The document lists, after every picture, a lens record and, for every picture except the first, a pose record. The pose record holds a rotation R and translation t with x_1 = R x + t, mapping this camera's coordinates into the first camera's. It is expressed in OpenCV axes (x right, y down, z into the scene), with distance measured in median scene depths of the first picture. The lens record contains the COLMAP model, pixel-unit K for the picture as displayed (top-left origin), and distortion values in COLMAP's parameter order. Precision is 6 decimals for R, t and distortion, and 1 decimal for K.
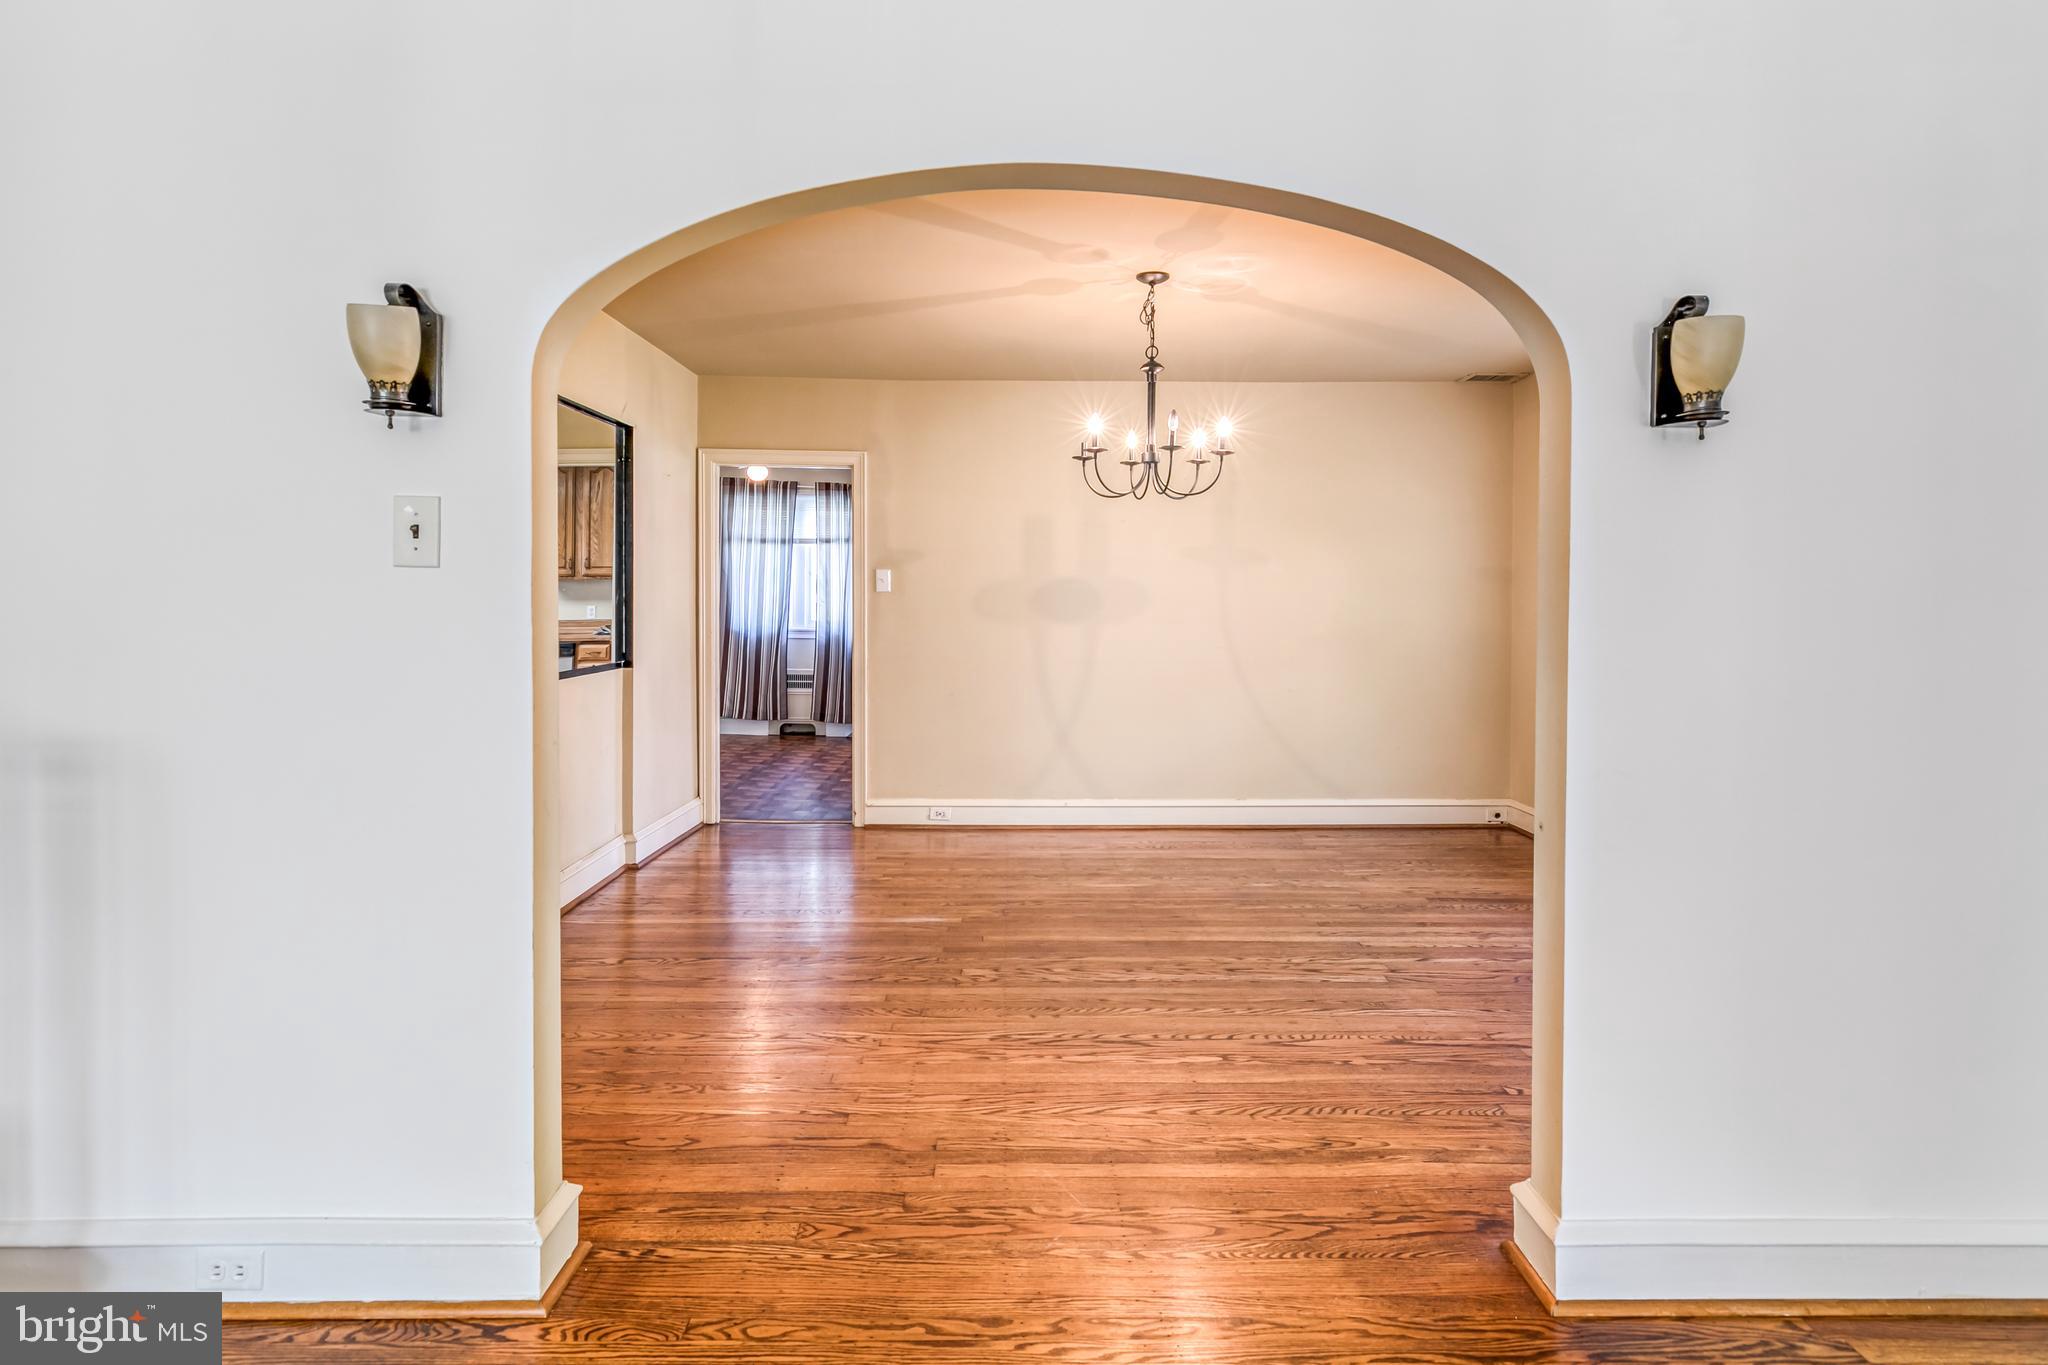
lens RADIAL K [[1013.9, 0, 1020.7], [0, 1013.9, 608.1], [0, 0, 1]] dist [0.004392, 0.000439]
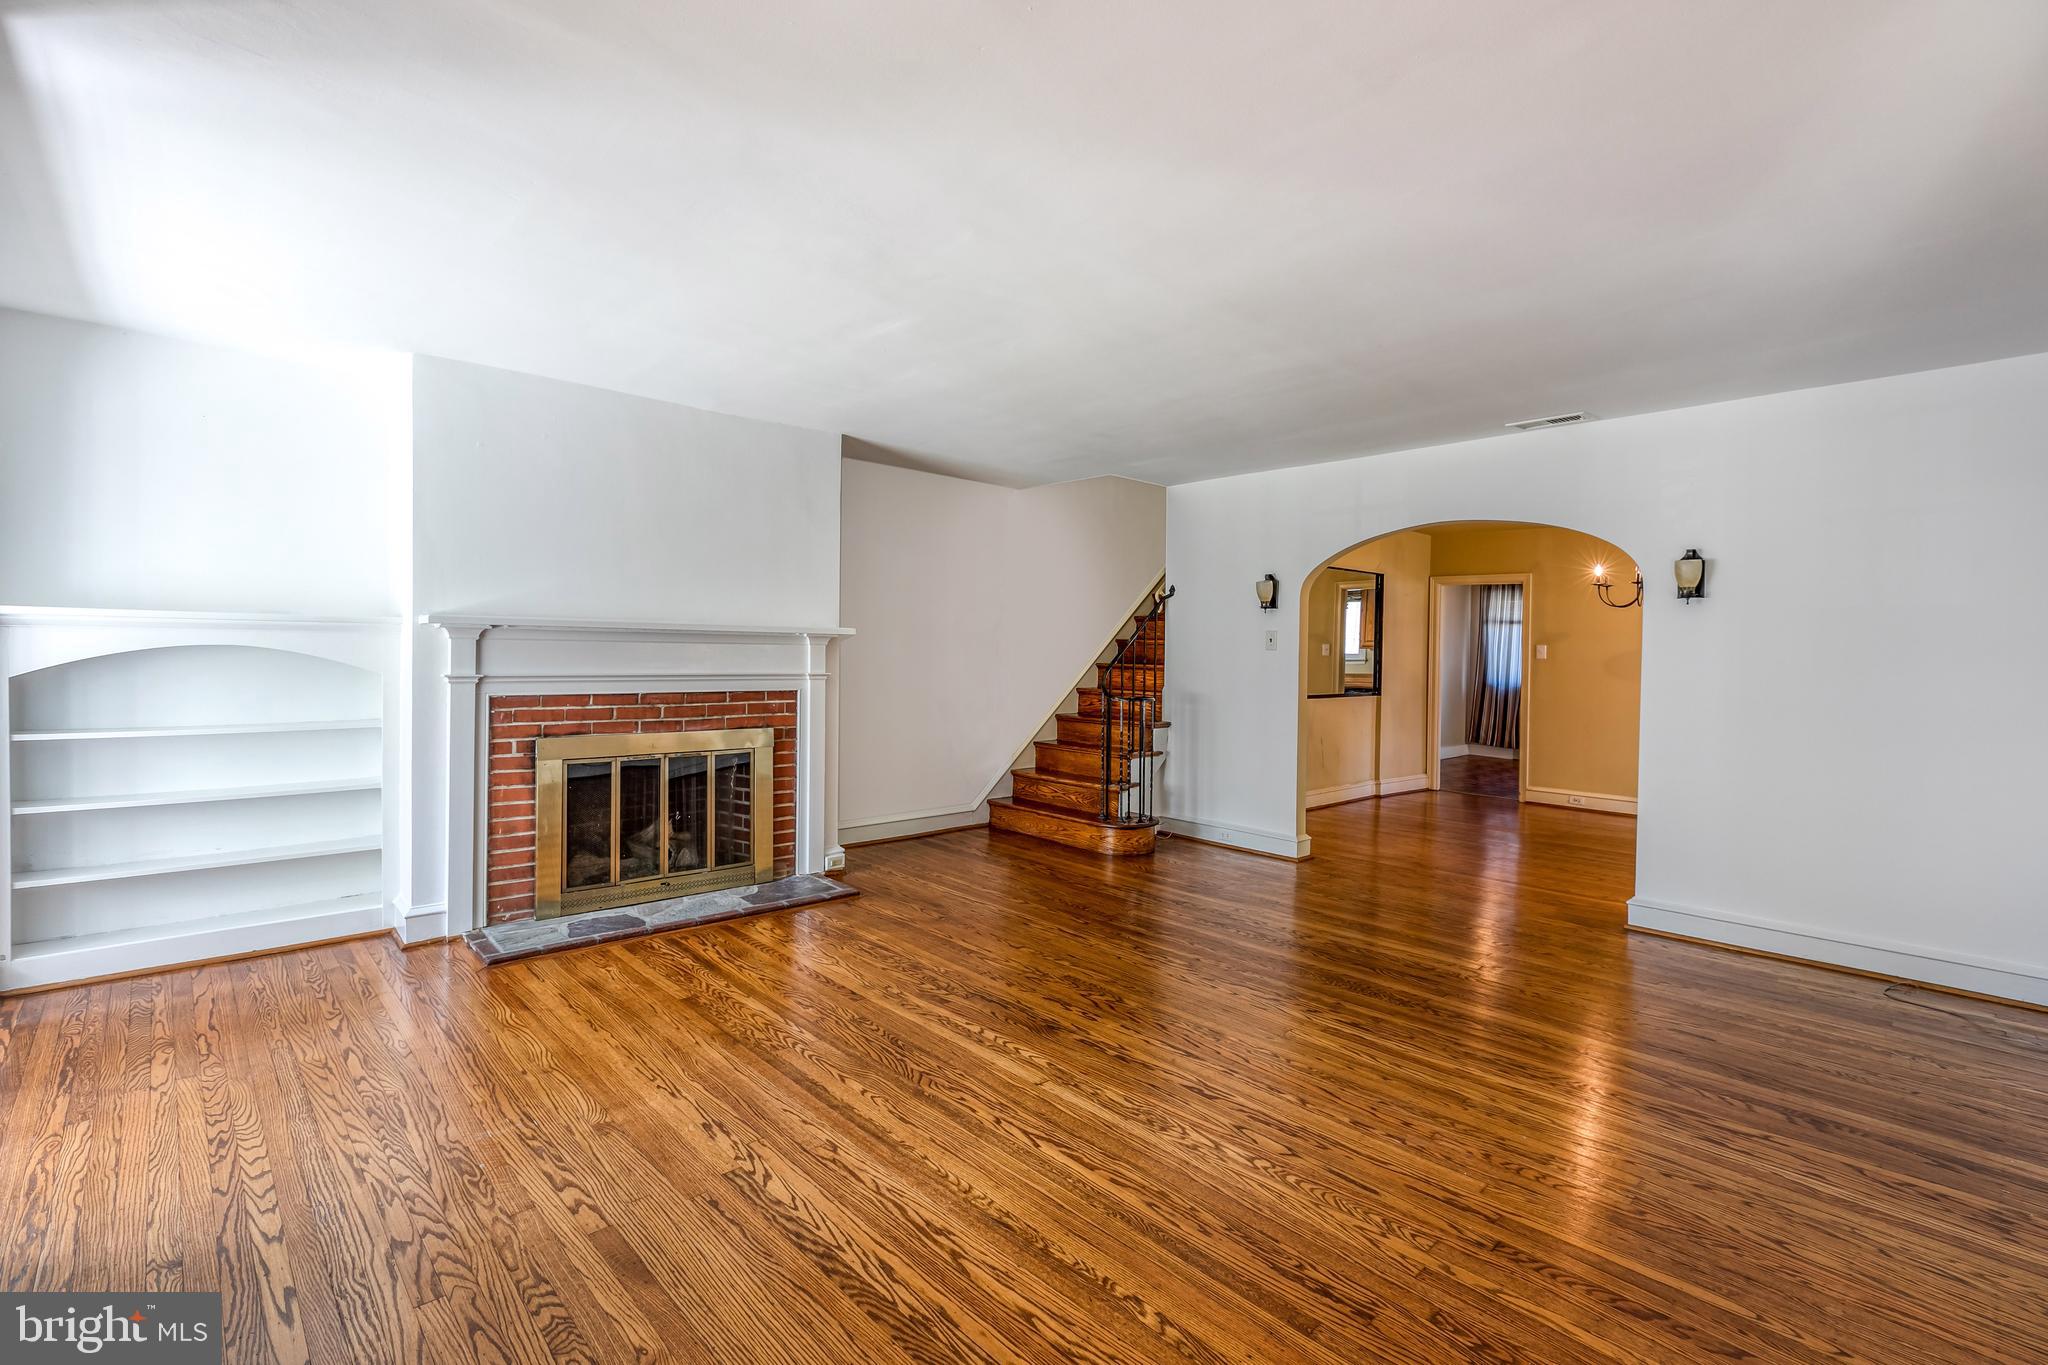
lens RADIAL K [[936.4, 0, 1058.4], [0, 936.4, 671.5], [0, 0, 1]] dist [0.005155, 0.000838]
pose [[0.691833, 0.022698, -0.721701, 0.614099], [-0.022331, 0.999700, 0.010035, 0.009101], [0.721712, 0.009174, 0.692132, -0.883155]]
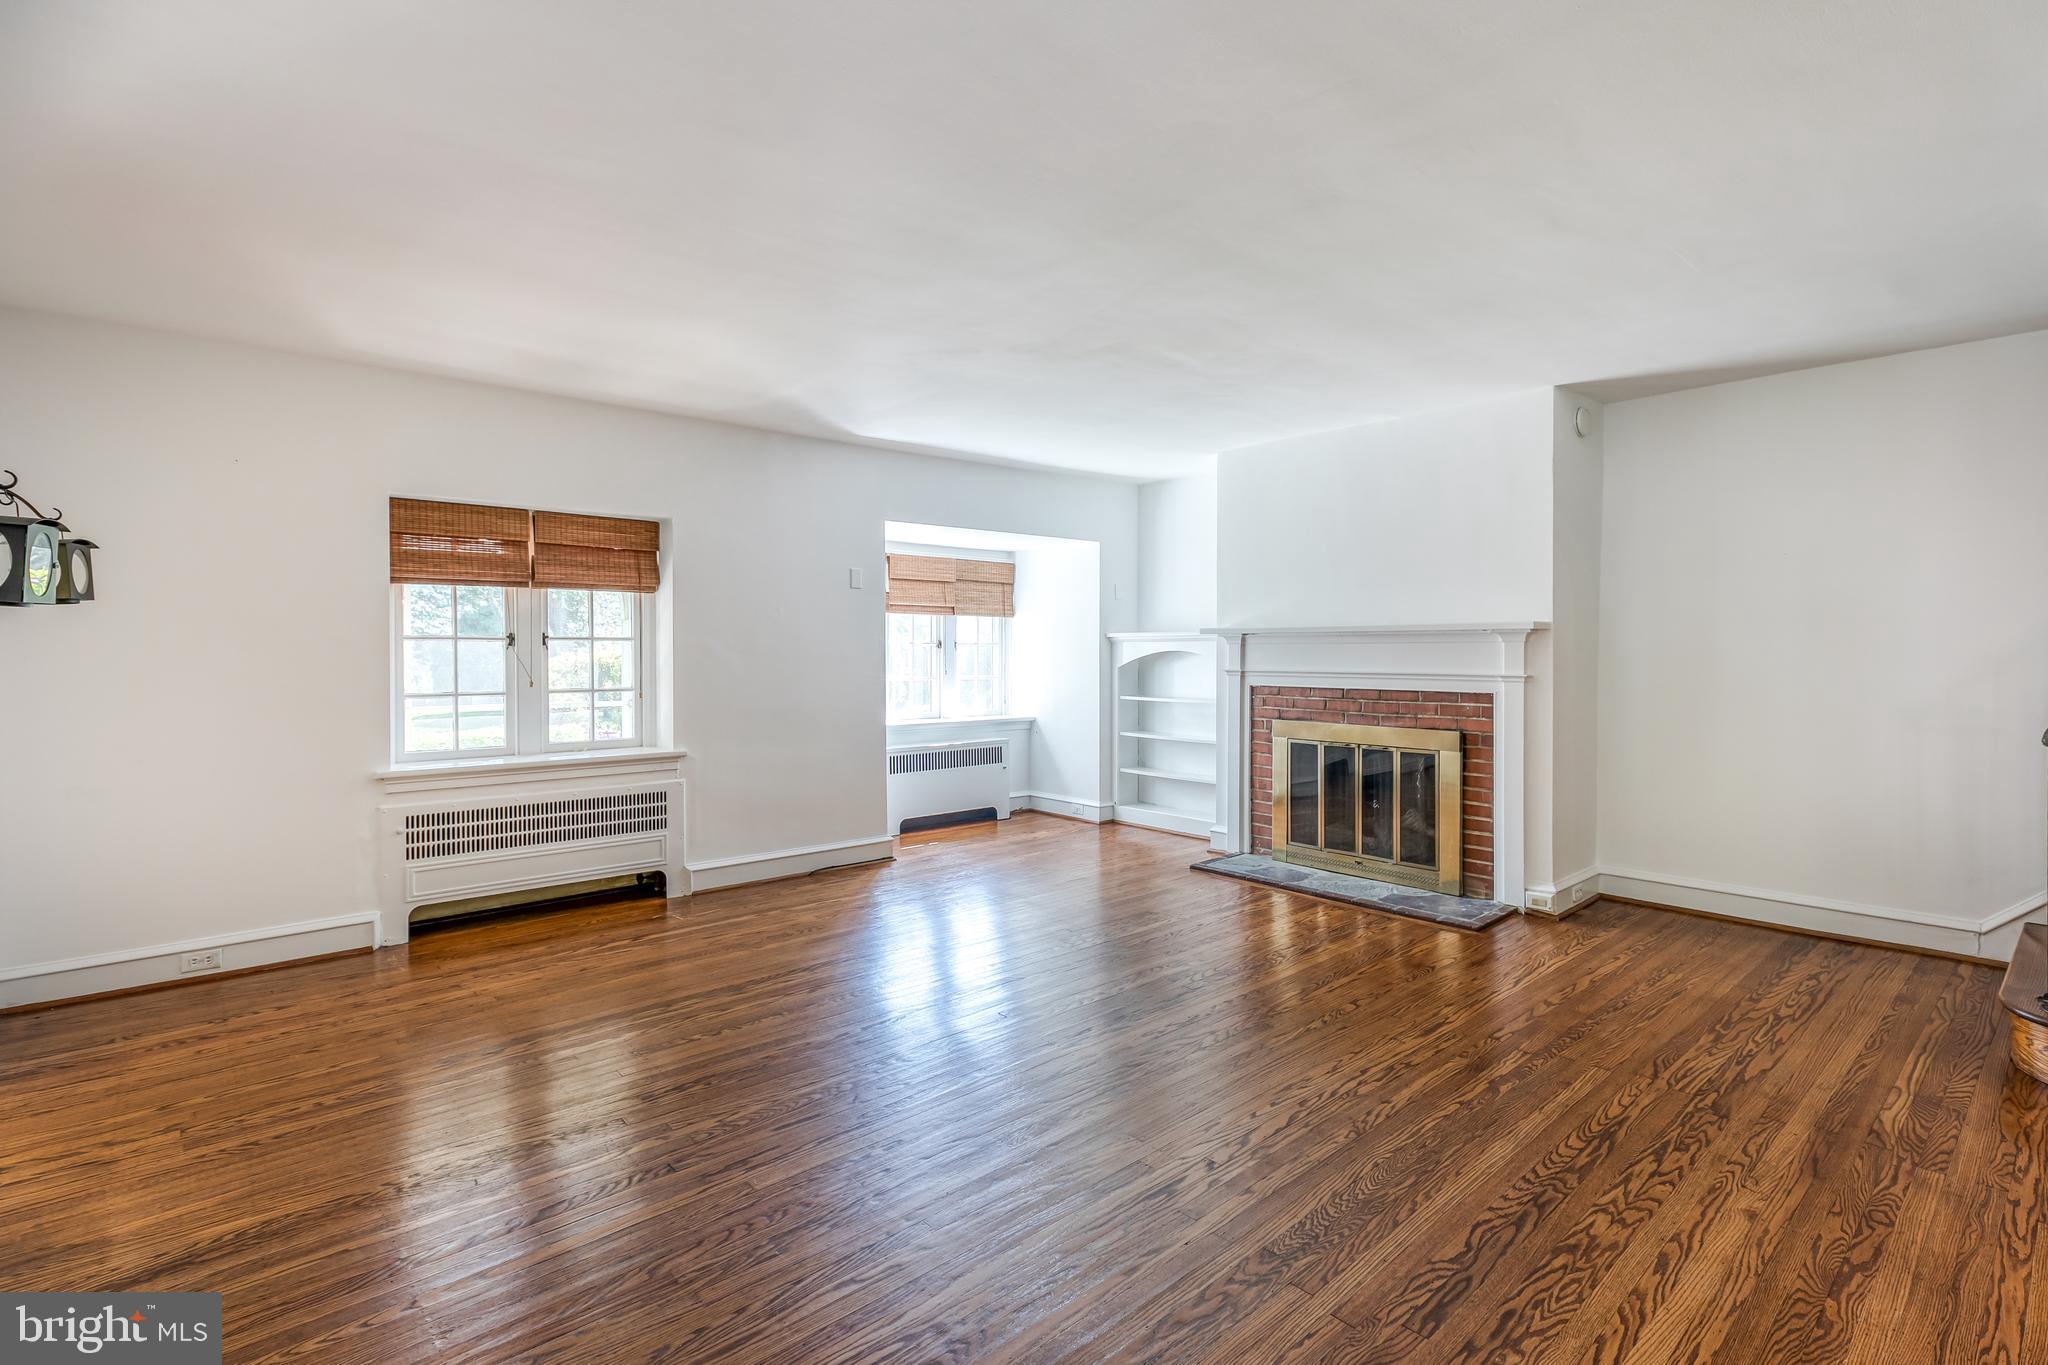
lens RADIAL K [[979.4, 0, 1058.5], [0, 979.4, 670.6], [0, 0, 1]] dist [0.017277, 0.000150]
pose [[-0.742038, 0.012545, -0.670240, 0.643925], [-0.010044, 0.999505, 0.029827, -0.003450], [0.670283, 0.028864, -0.741544, 0.334112]]
